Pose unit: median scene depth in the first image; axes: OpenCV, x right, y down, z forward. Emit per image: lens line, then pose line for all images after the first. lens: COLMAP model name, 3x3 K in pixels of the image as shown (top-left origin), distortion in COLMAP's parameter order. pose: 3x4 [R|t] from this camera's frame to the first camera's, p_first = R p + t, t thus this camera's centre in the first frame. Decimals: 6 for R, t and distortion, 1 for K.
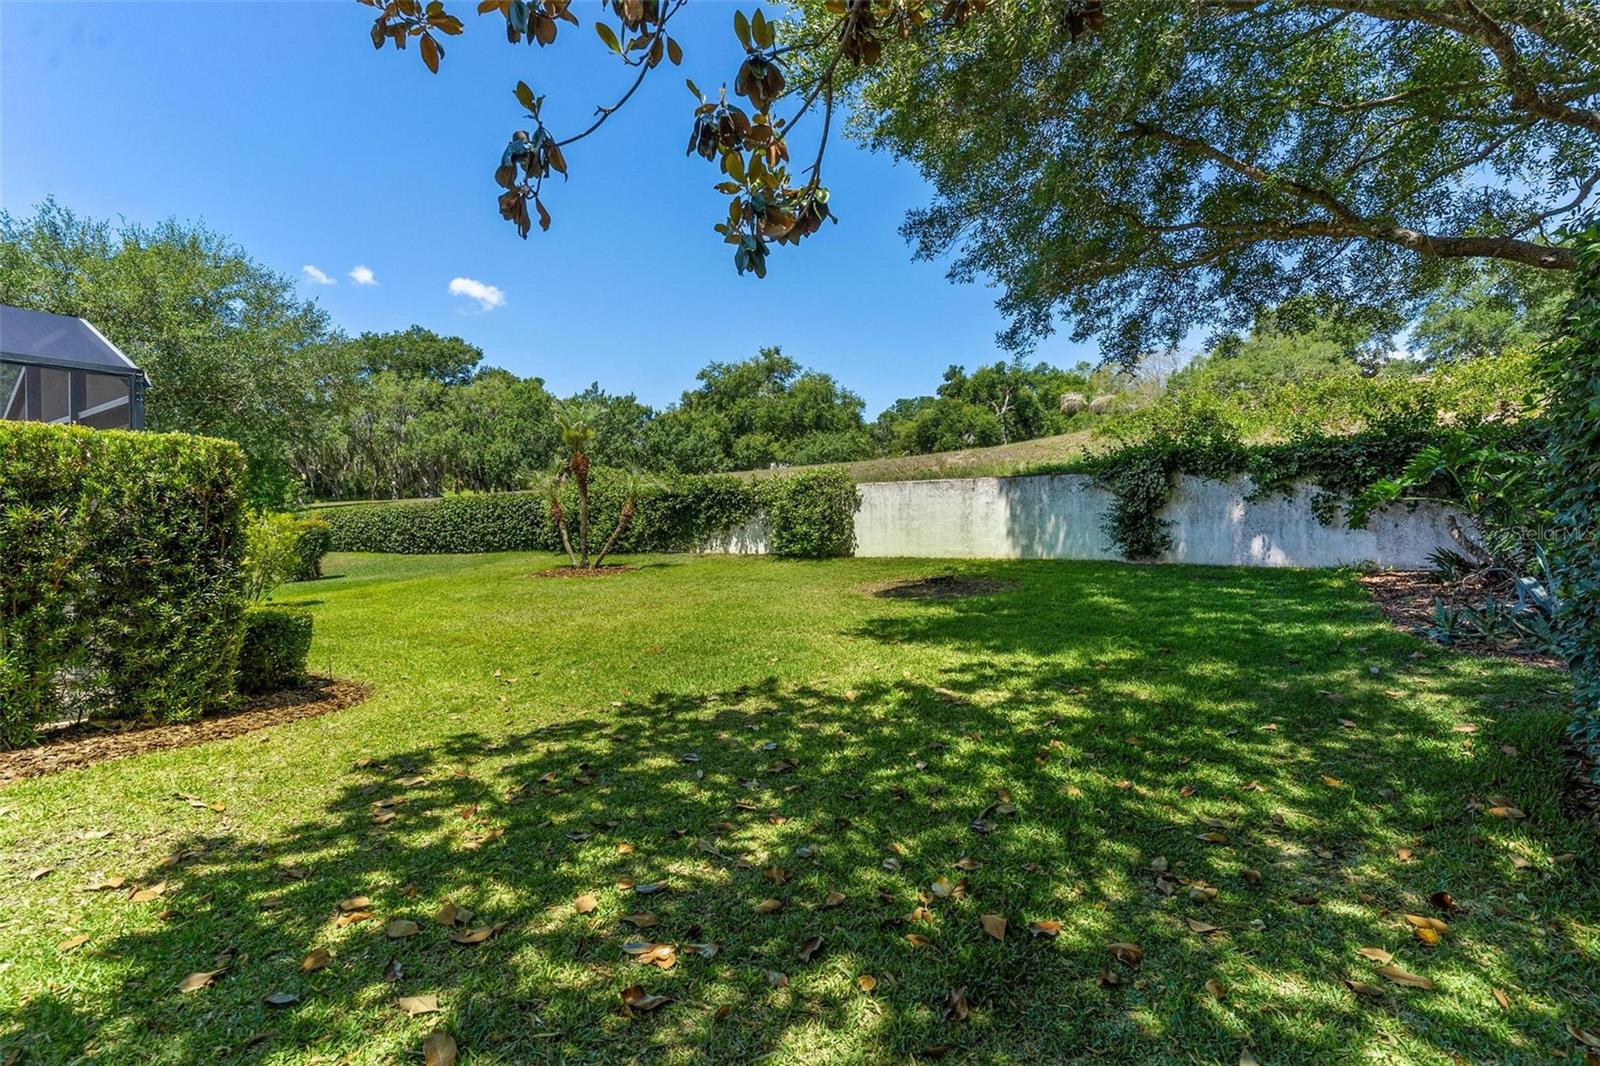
lens RADIAL K [[773.9, 0, 790.7], [0, 773.9, 542.2], [0, 0, 1]] dist [-0.006484, 0.000365]
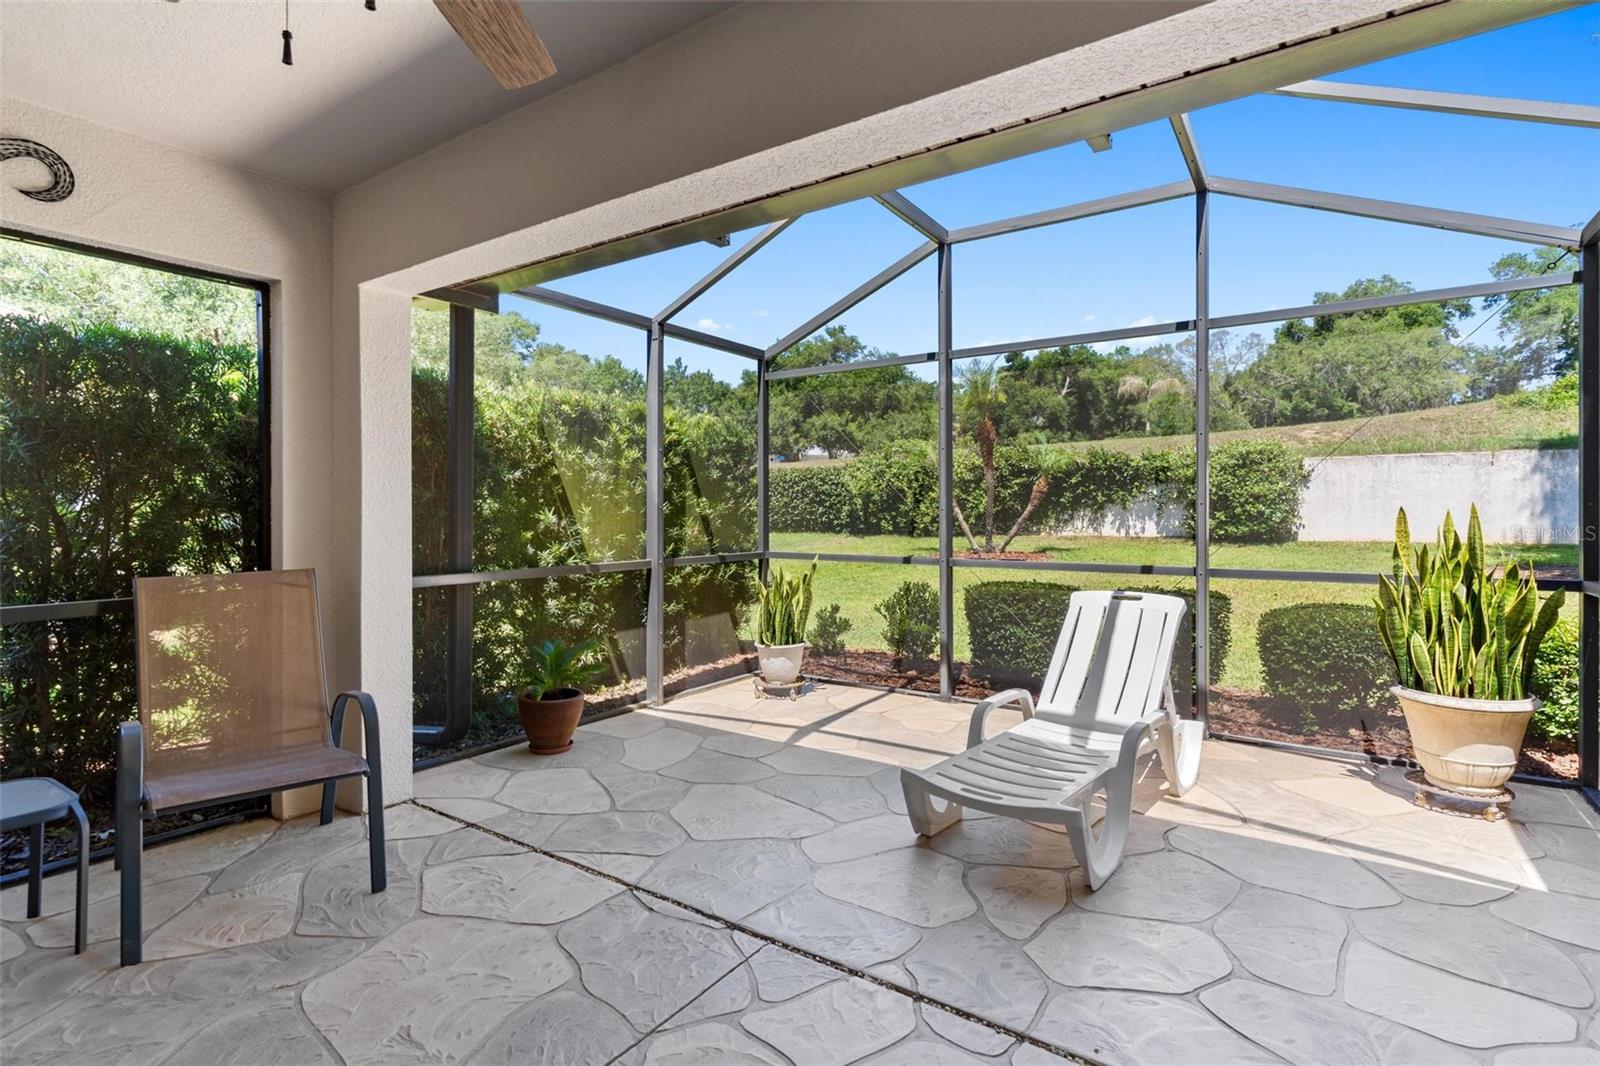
lens RADIAL K [[773.9, 0, 812.4], [0, 773.9, 516.3], [0, 0, 1]] dist [-0.006484, 0.000365]
pose [[0.999368, 0.004444, 0.035258, -0.104558], [-0.004028, 0.999922, -0.011846, 0.001008], [-0.035308, 0.011696, 0.999308, 0.027849]]
